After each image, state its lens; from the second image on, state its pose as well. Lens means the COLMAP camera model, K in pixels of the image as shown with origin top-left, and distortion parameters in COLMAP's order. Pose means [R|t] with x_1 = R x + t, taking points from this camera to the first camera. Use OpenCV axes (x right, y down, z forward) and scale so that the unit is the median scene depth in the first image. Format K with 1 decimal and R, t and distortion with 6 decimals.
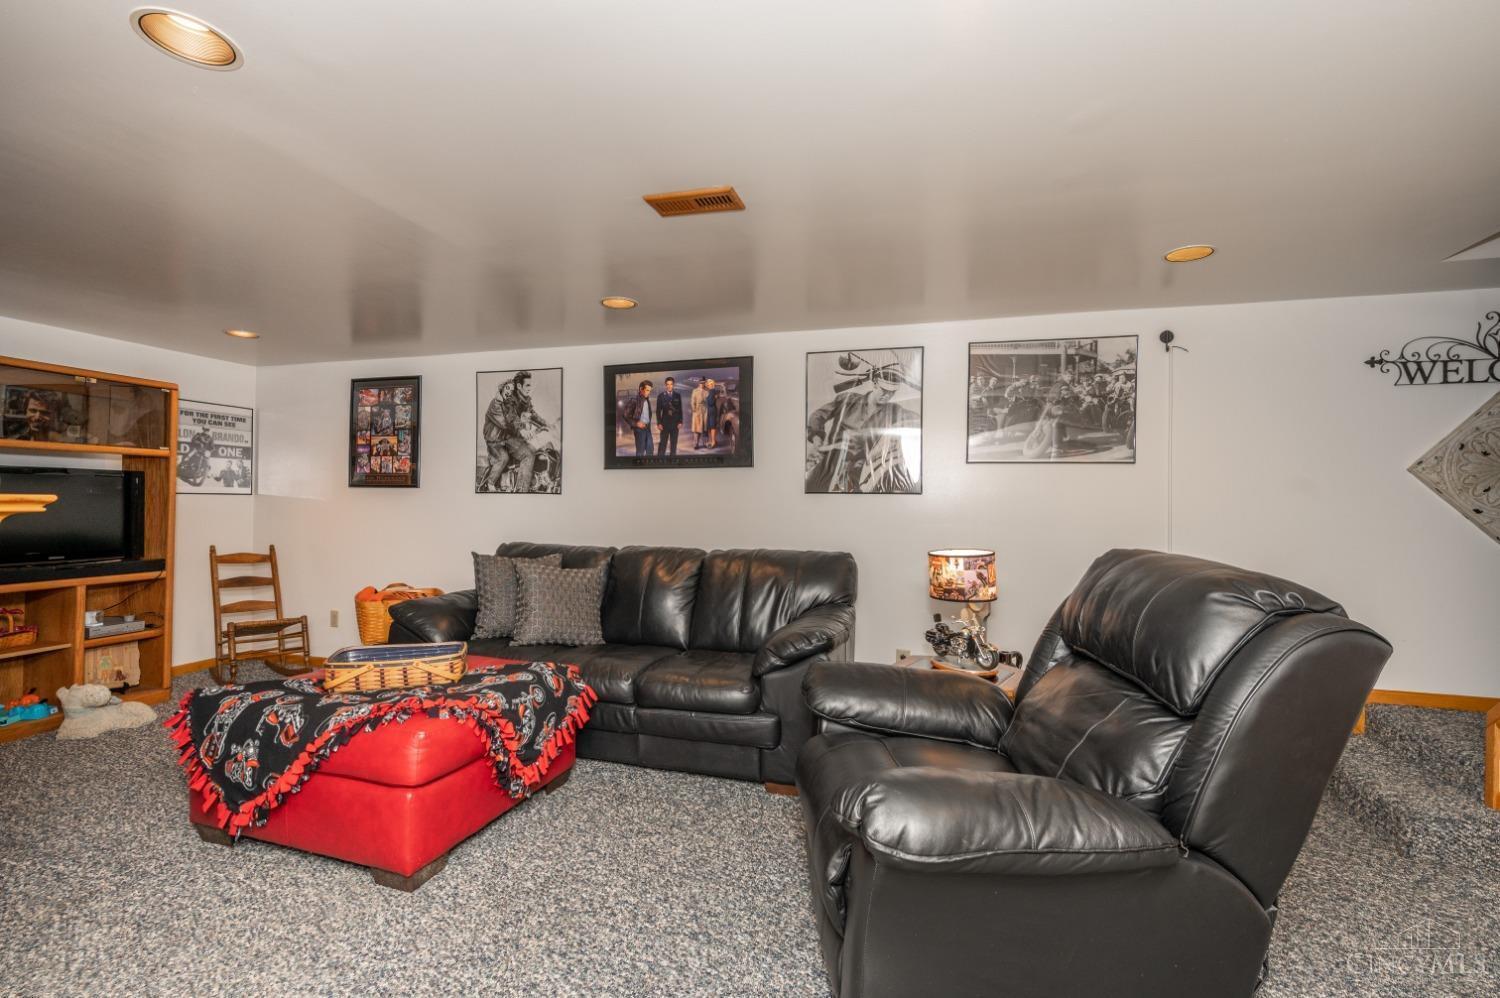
lens RADIAL K [[661.7, 0, 748.6], [0, 661.7, 498.7], [0, 0, 1]] dist [-0.002304, 0.001029]
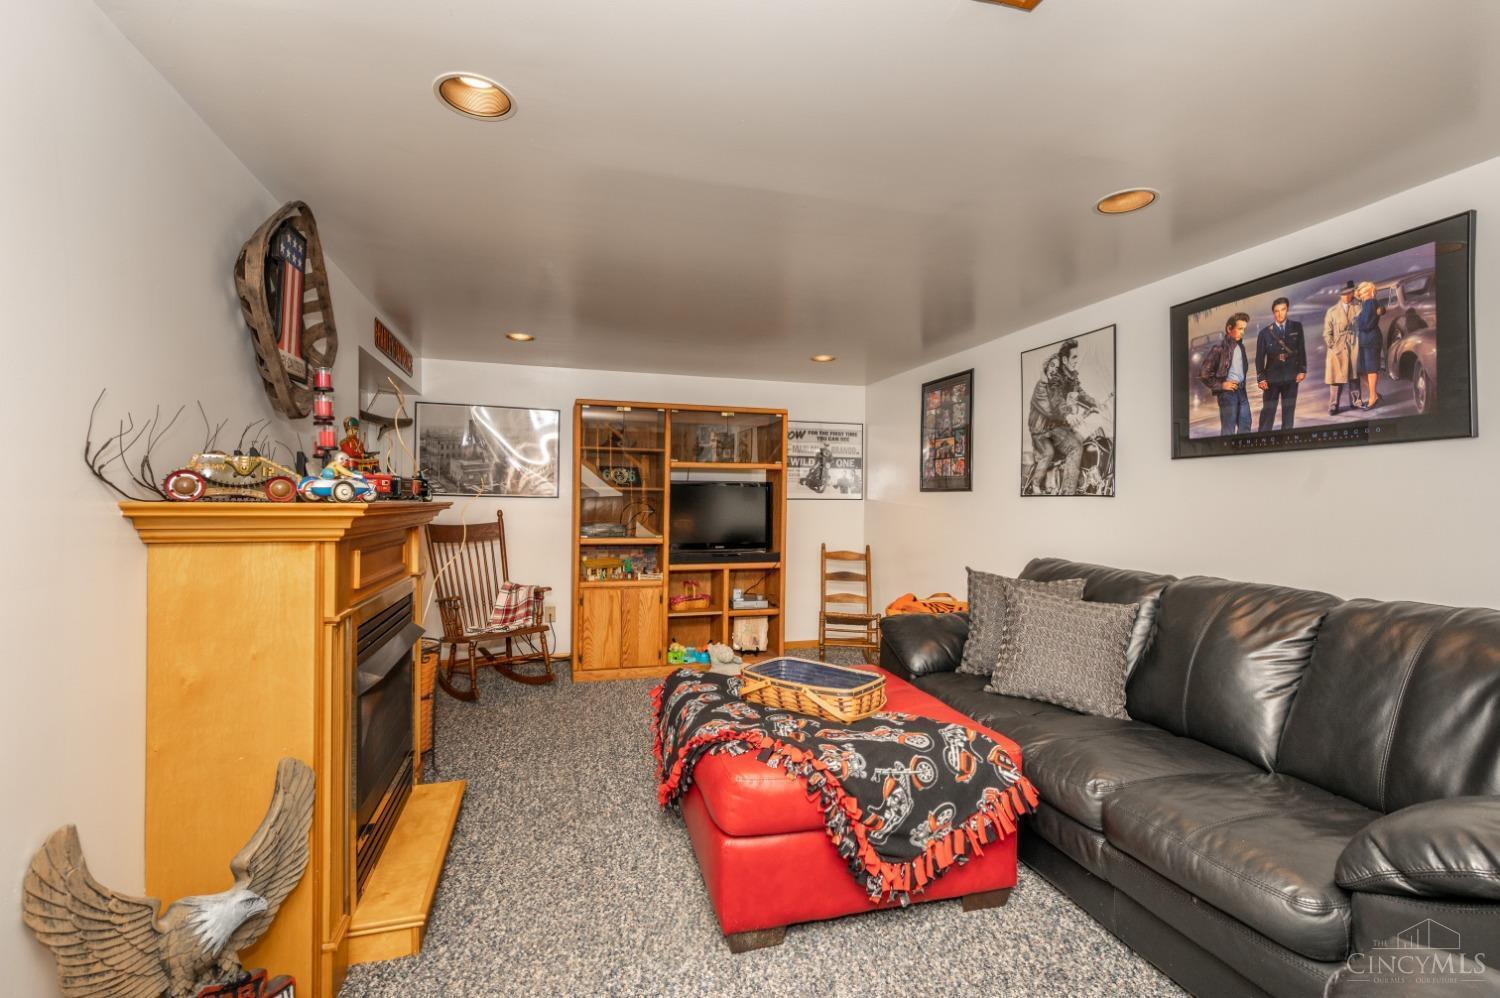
lens RADIAL K [[661.7, 0, 754.9], [0, 661.7, 501.3], [0, 0, 1]] dist [-0.002304, 0.001029]
pose [[0.540507, -0.004420, -0.841328, 0.127067], [0.003567, 0.999989, -0.002961, -0.000974], [0.841332, -0.001401, 0.540517, 0.285721]]
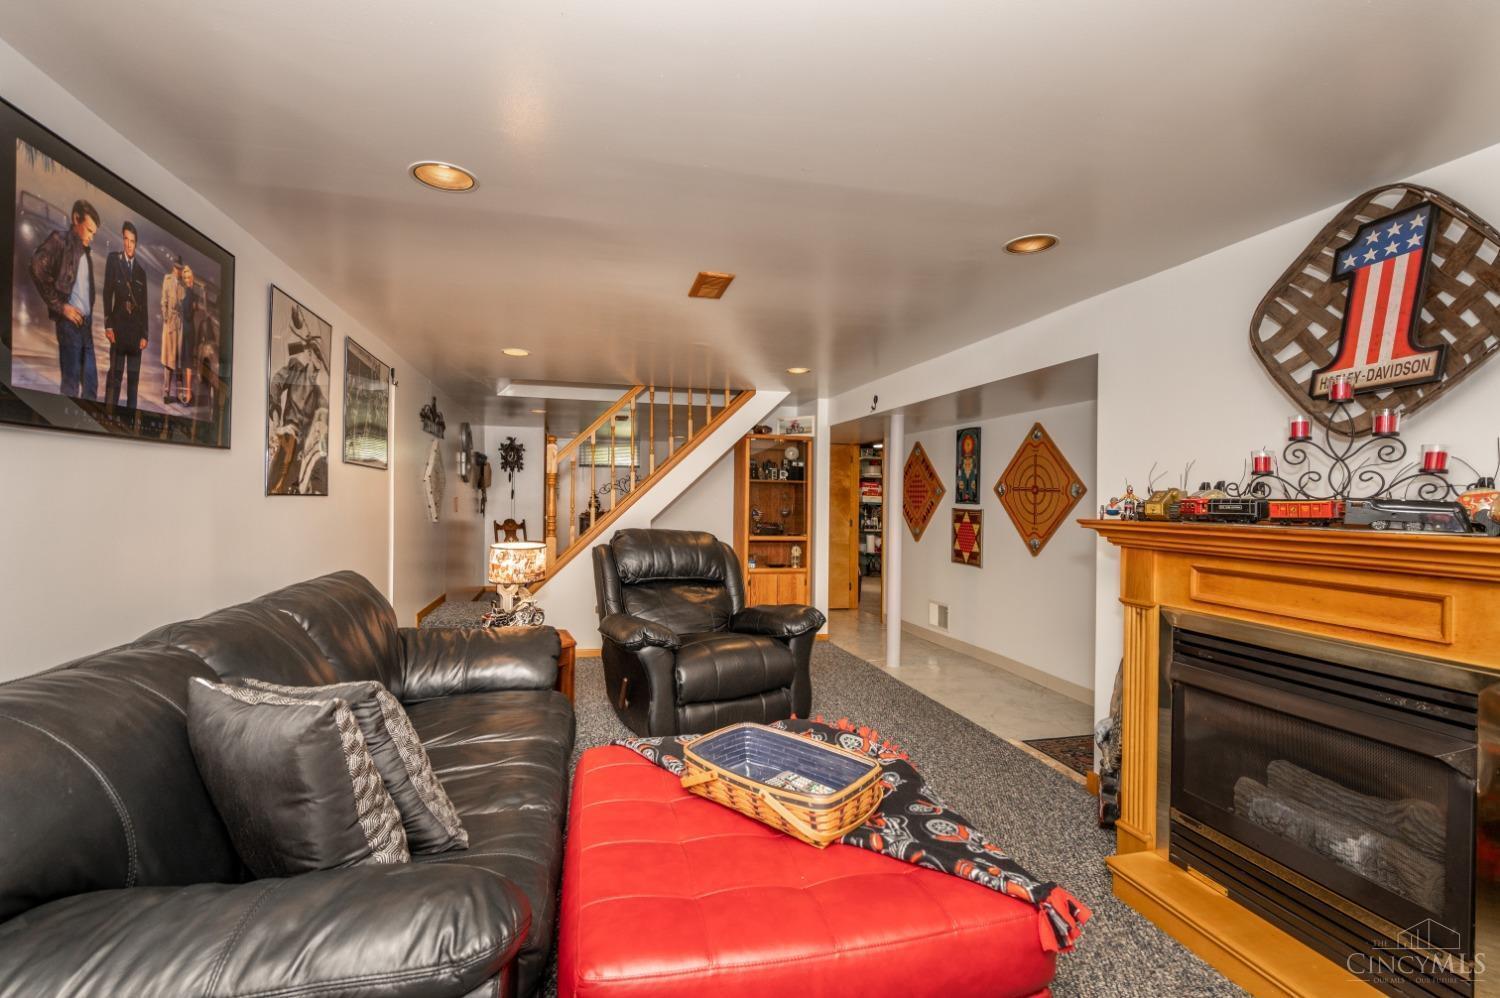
lens RADIAL K [[661.7, 0, 748.0], [0, 661.7, 497.2], [0, 0, 1]] dist [-0.002304, 0.001029]
pose [[-0.498113, -0.010919, 0.867044, -0.699264], [-0.016529, 0.999859, 0.003096, -0.015908], [-0.866955, -0.012789, -0.498223, 0.880906]]
